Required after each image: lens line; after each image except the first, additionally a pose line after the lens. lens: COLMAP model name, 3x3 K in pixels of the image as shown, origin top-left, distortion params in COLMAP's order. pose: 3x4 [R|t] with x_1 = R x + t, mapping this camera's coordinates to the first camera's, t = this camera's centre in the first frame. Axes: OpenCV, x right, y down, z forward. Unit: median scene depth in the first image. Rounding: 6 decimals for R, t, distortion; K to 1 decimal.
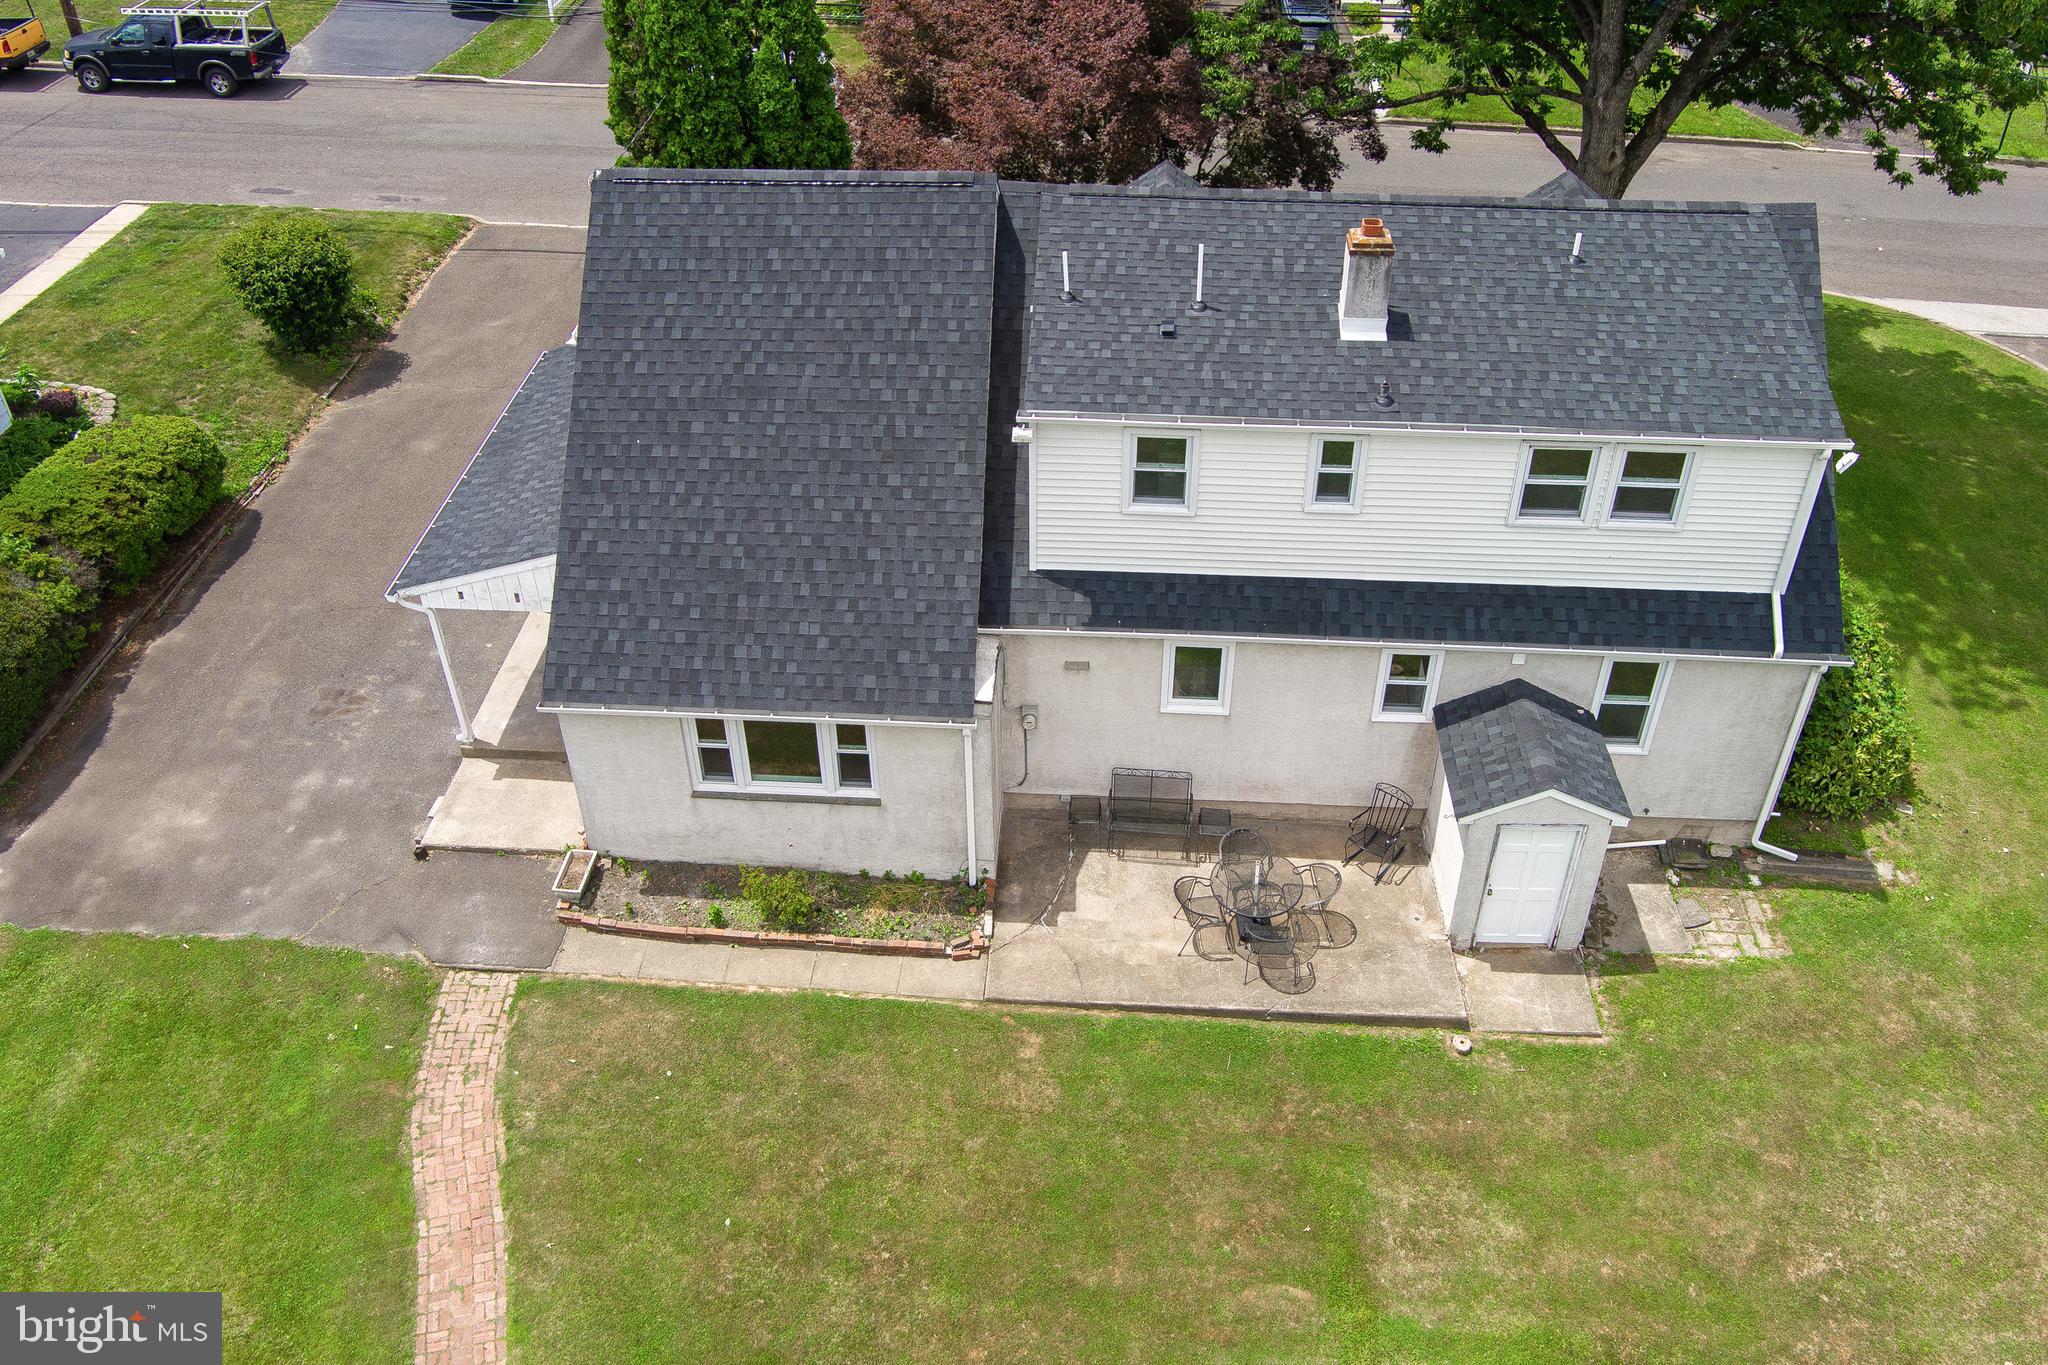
lens RADIAL K [[1650.5, 0, 1023.6], [0, 1650.5, 679.8], [0, 0, 1]] dist [-0.073084, 0.020215]
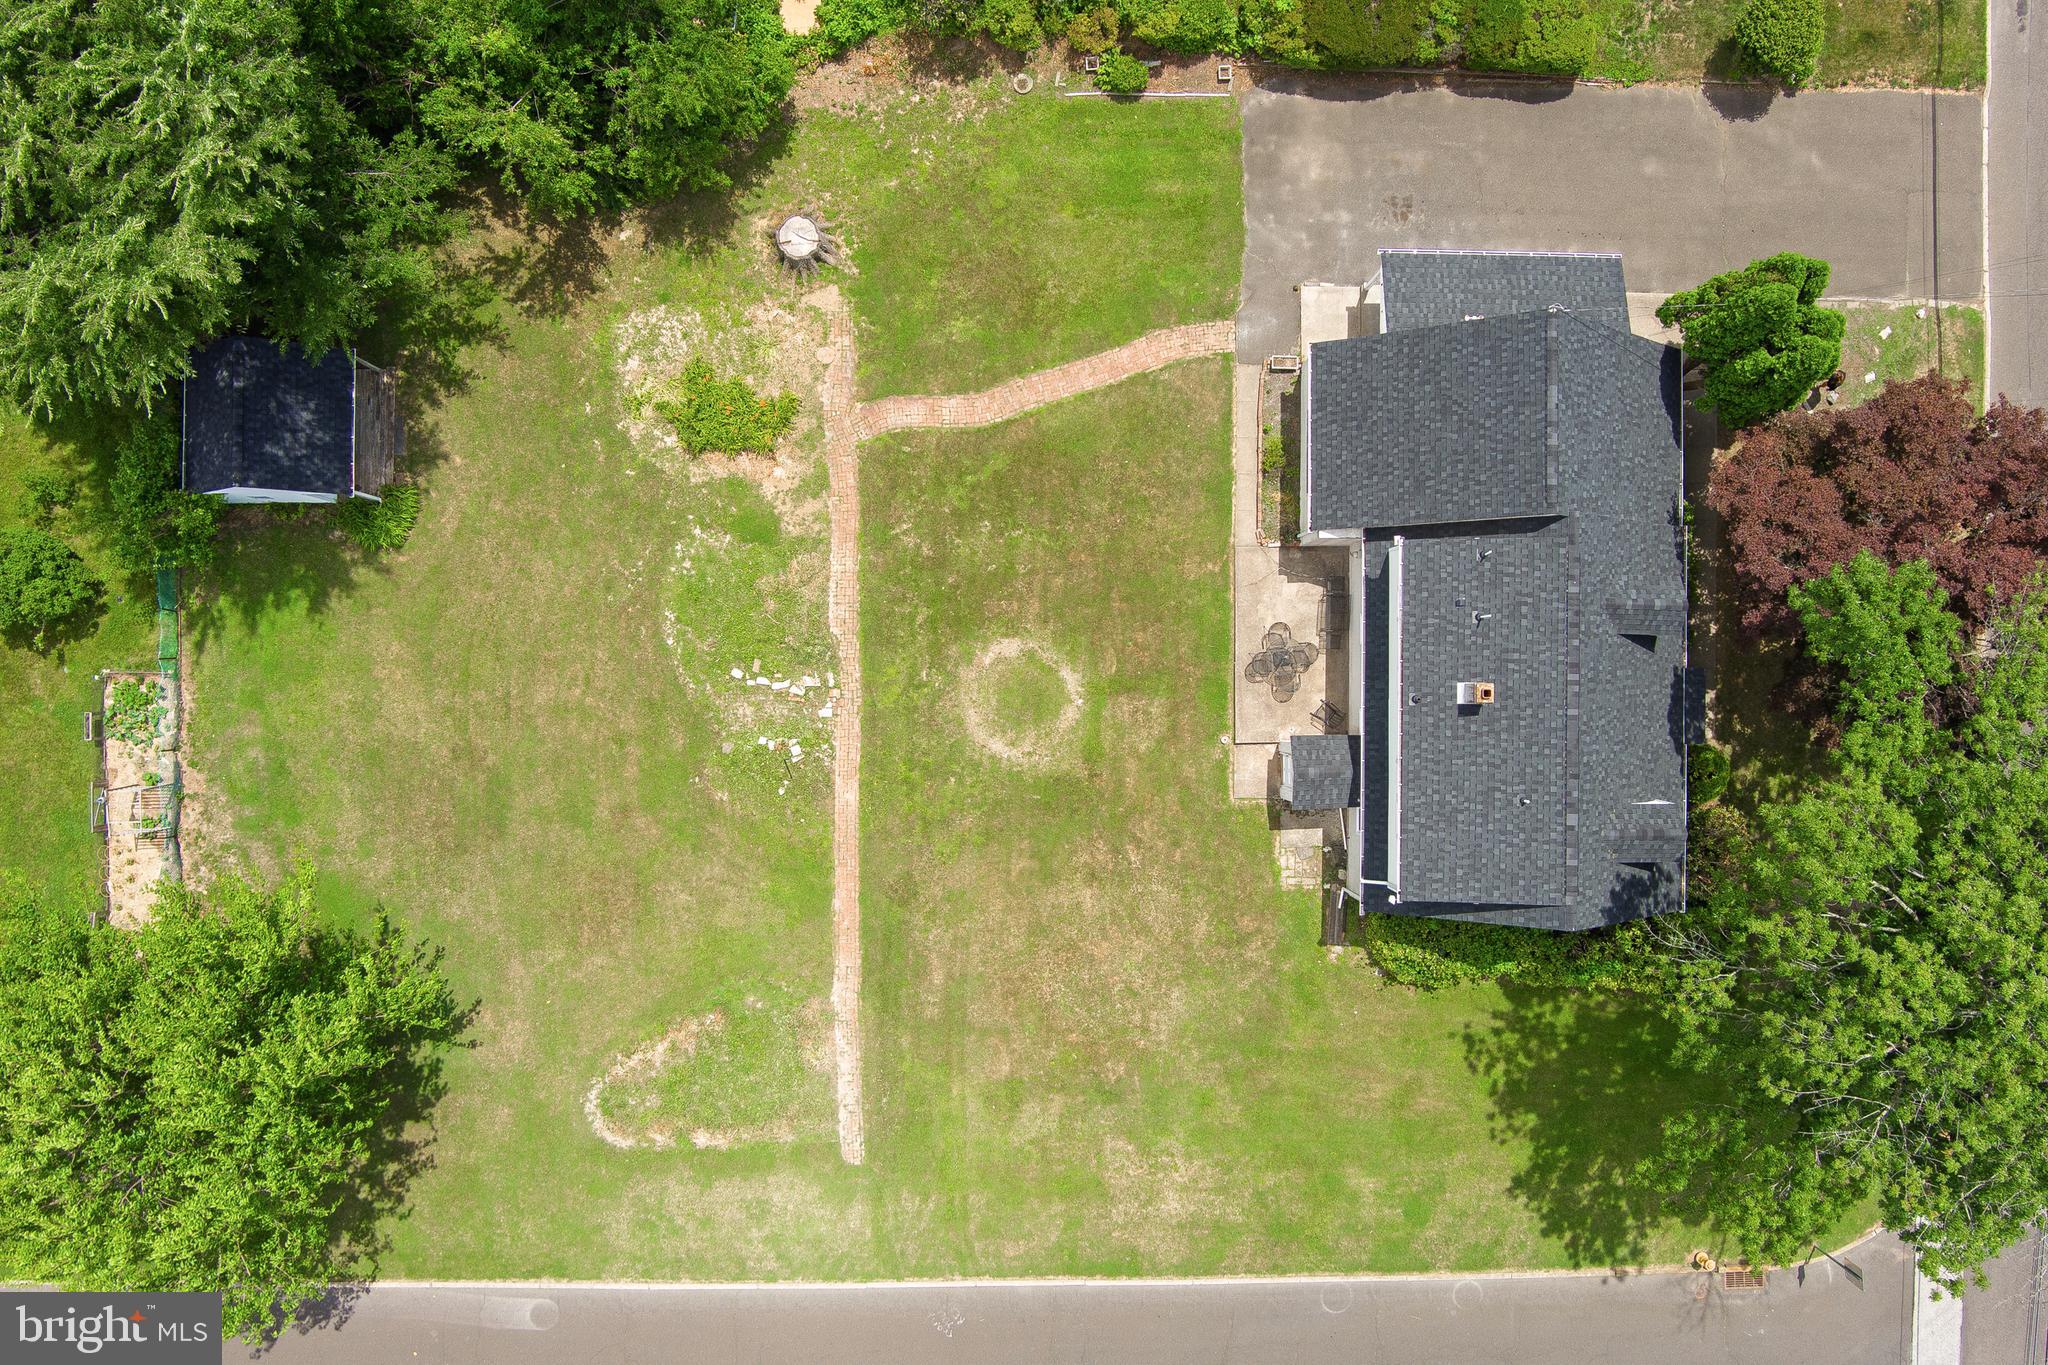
lens RADIAL K [[1650.5, 0, 1023.6], [0, 1650.5, 679.8], [0, 0, 1]] dist [-0.073084, 0.020215]
pose [[0.063791, 0.997915, 0.009772, 0.127020], [-0.629582, 0.032644, 0.776248, -1.472450], [0.774311, -0.055670, 0.630352, -0.778887]]
